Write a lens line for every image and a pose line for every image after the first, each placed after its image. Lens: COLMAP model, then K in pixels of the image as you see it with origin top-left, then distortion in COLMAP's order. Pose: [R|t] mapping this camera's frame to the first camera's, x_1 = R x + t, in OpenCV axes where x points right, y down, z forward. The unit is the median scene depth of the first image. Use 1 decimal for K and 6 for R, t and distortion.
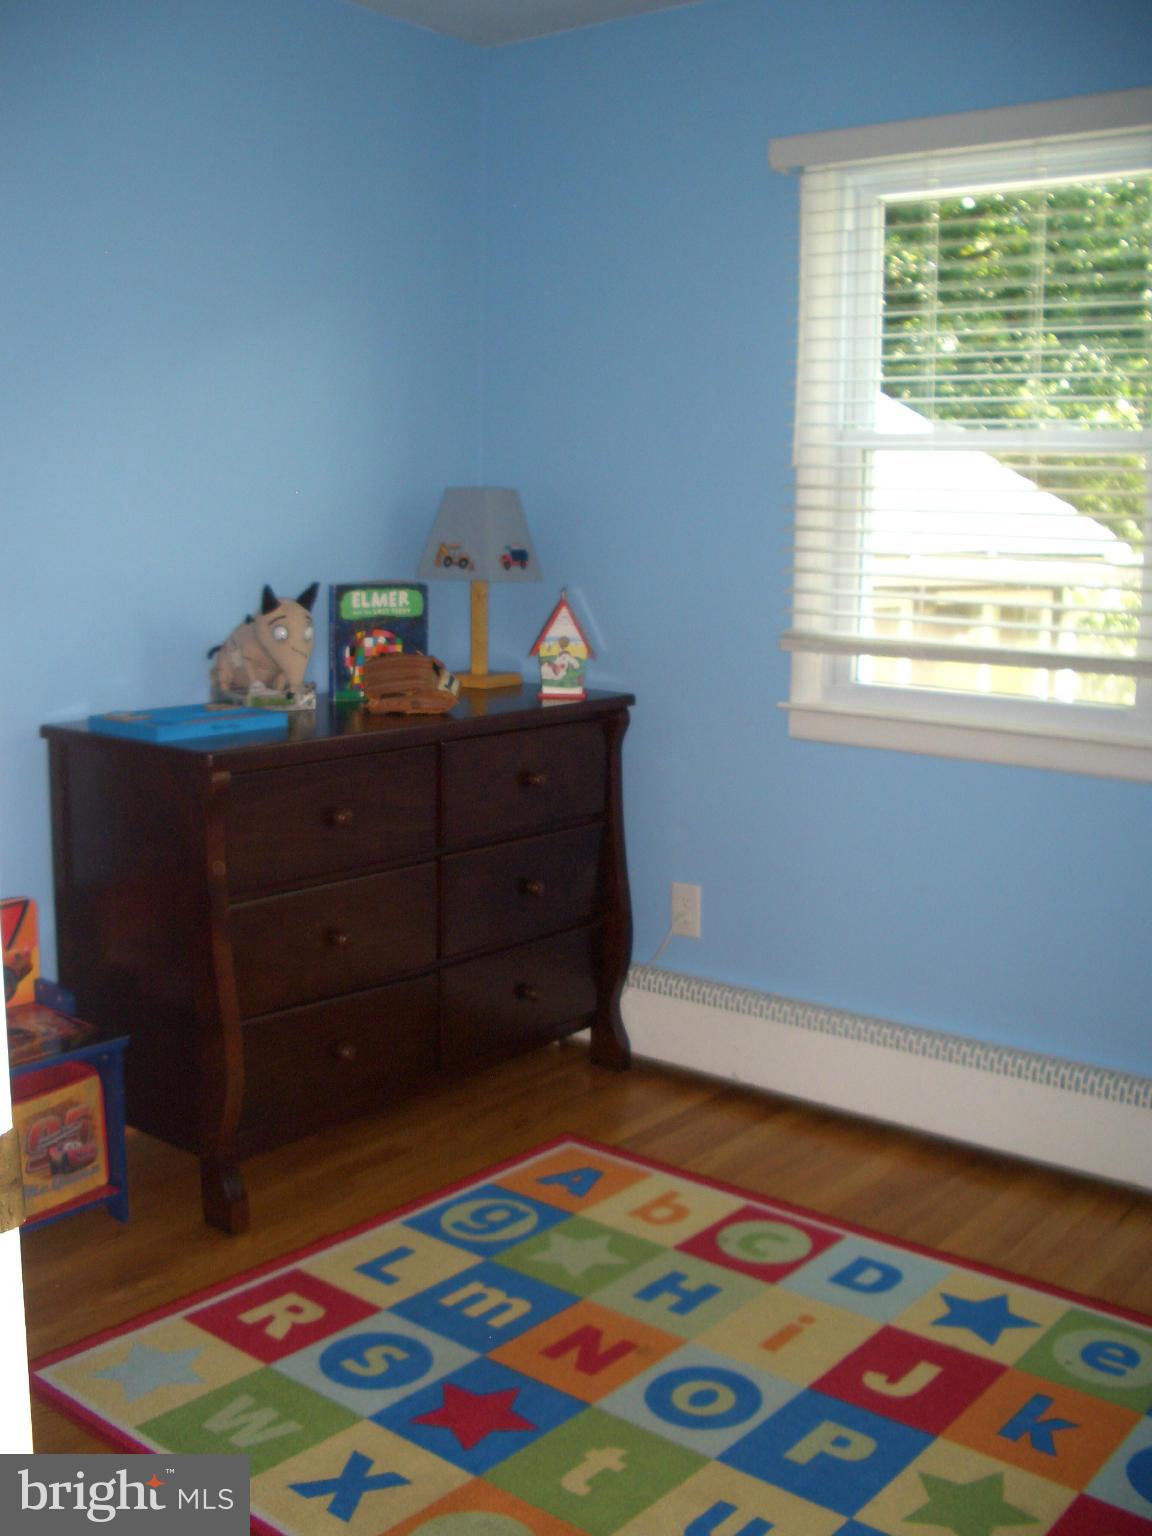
lens RADIAL K [[1609.4, 0, 576.0], [0, 1609.4, 768.0], [0, 0, 1]] dist [-0.170351, 0.033161]
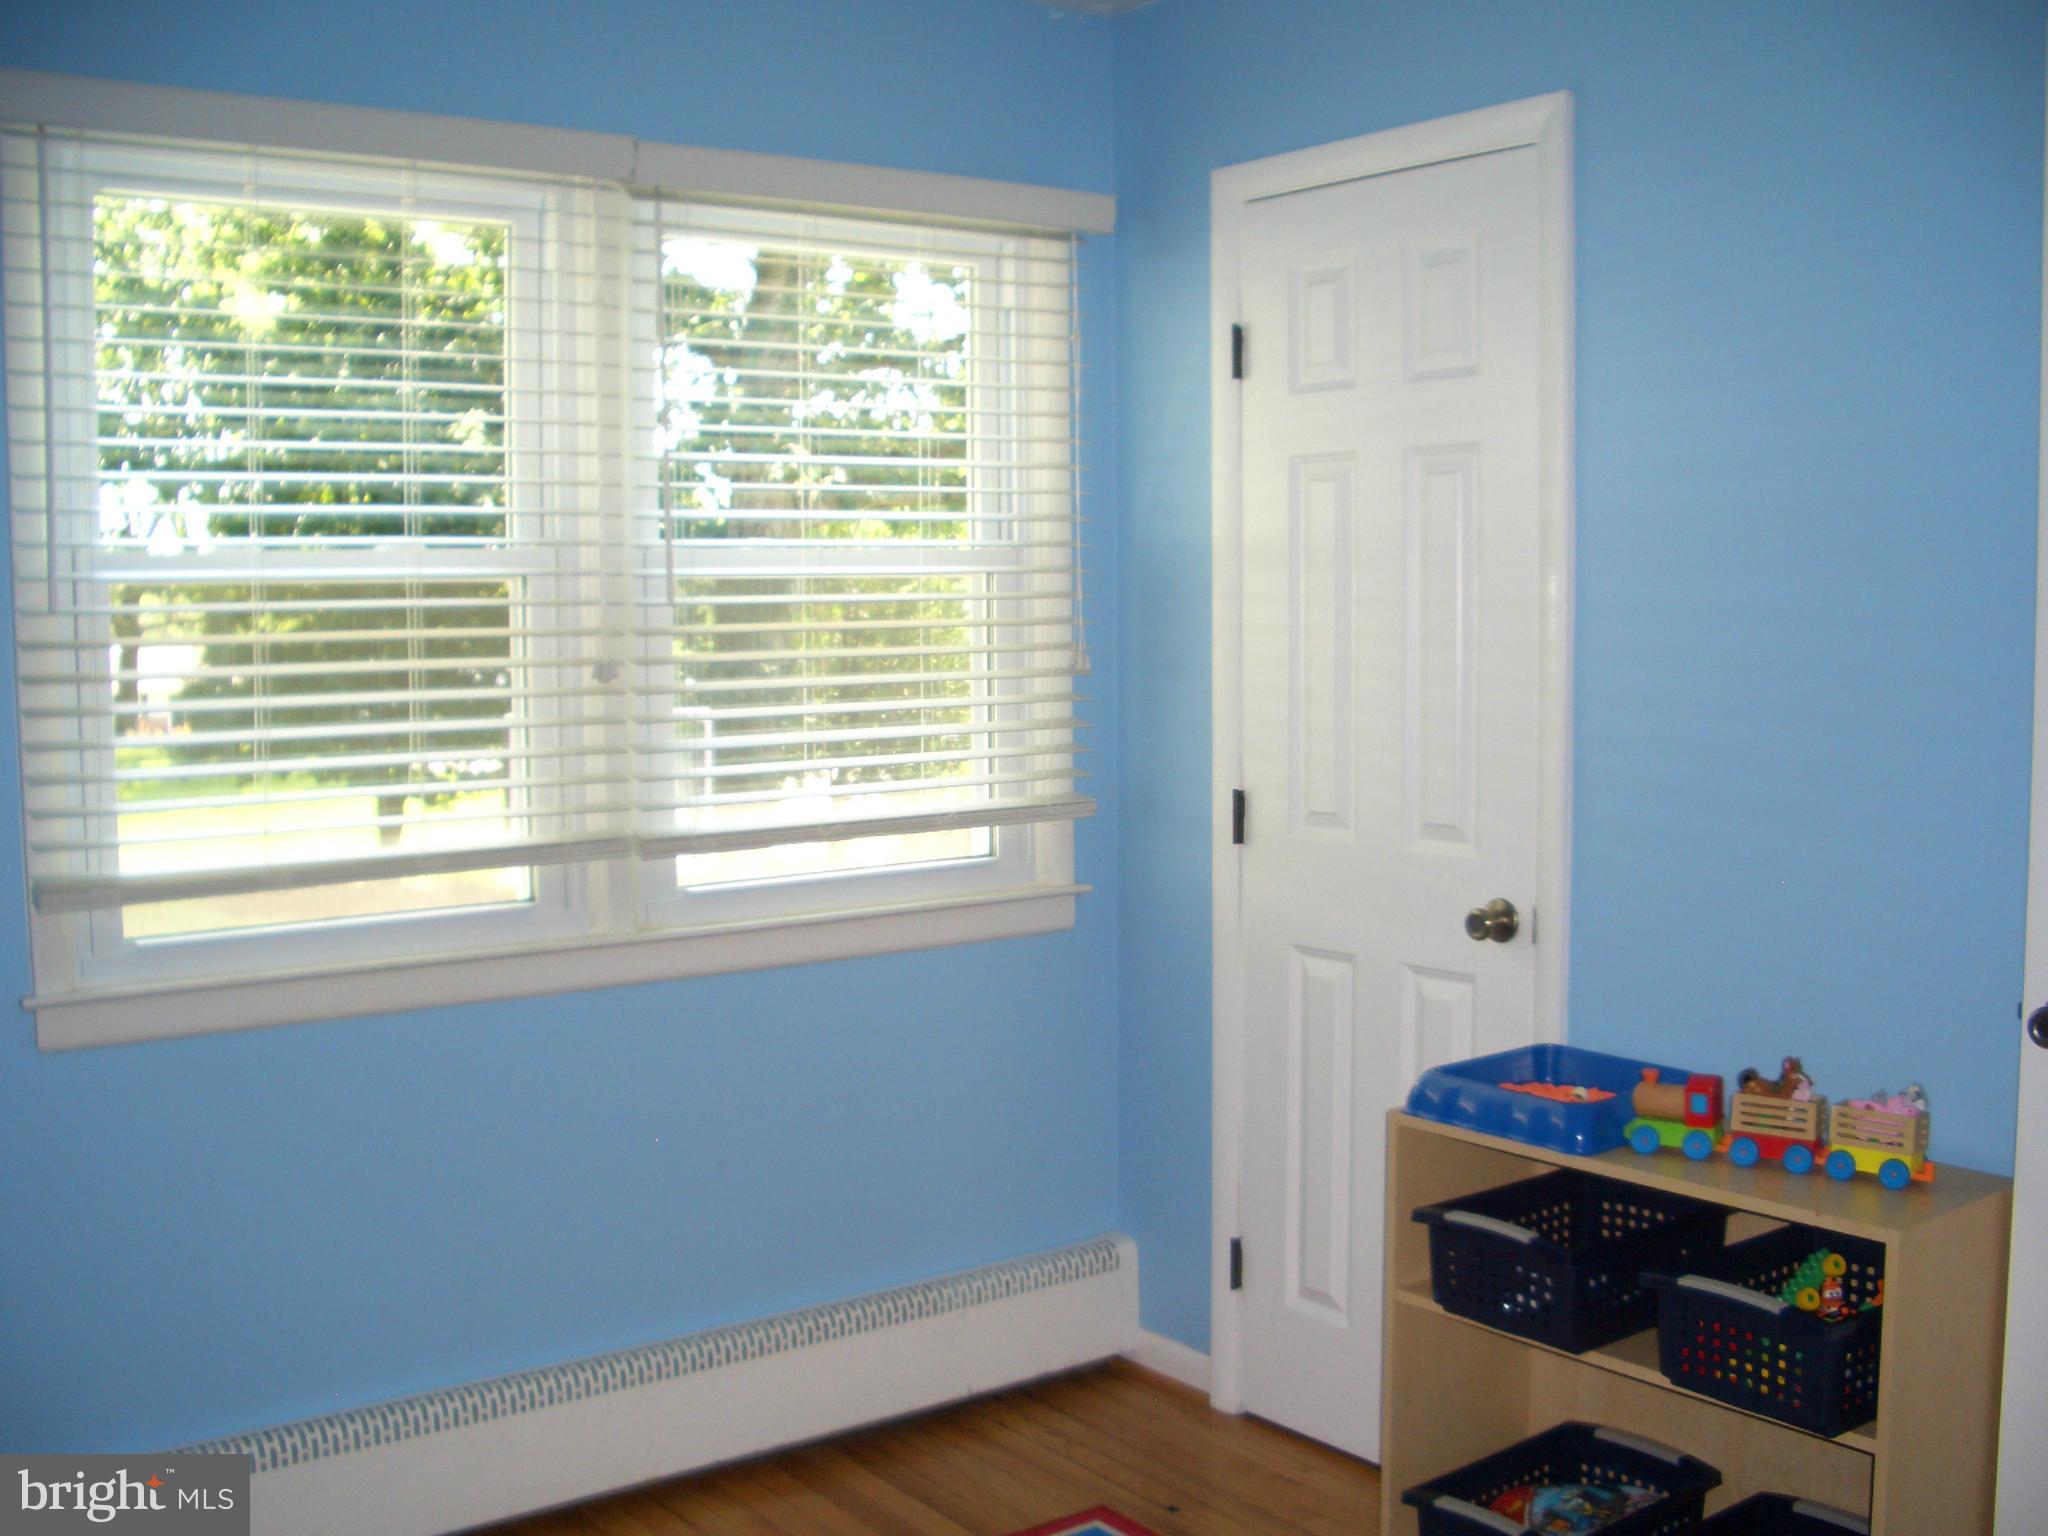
lens RADIAL K [[2145.8, 0, 1024.0], [0, 2145.8, 768.0], [0, 0, 1]] dist [-0.170351, 0.033161]
pose [[0.235679, -0.073593, 0.969040, -0.617181], [0.188949, 0.981571, 0.028590, -0.089026], [-0.953286, 0.176361, 0.245241, 0.486531]]
